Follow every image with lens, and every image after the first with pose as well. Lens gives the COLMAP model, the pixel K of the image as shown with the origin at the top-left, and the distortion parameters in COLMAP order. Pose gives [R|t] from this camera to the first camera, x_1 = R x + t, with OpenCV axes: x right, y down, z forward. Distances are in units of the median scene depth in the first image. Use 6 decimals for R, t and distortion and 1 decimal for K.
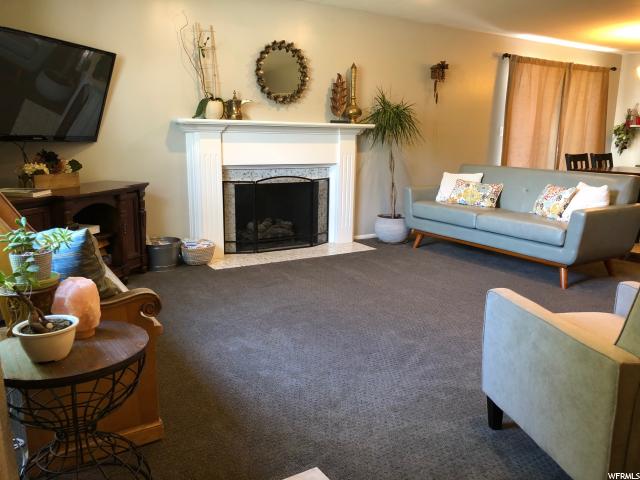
lens RADIAL K [[532.8, 0, 320.0], [0, 532.8, 240.0], [0, 0, 1]] dist [0.008351, -0.016209]
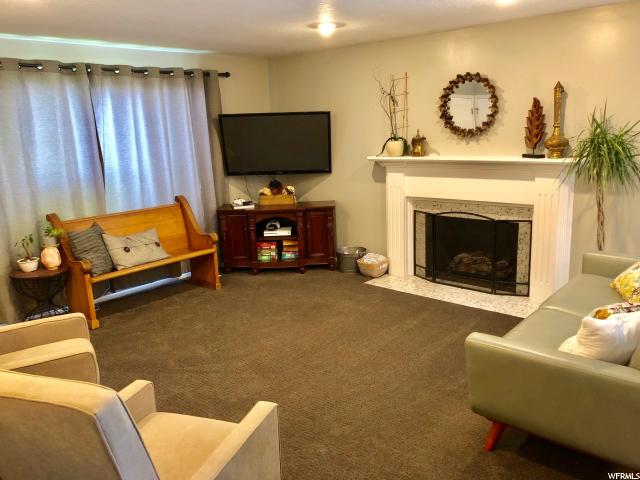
lens RADIAL K [[532.8, 0, 320.0], [0, 532.8, 240.0], [0, 0, 1]] dist [0.008351, -0.016209]
pose [[0.277096, 0.176705, -0.944454, 0.786283], [-0.145530, 0.979322, 0.140531, -0.170845], [0.949757, 0.098506, 0.297082, 0.479470]]
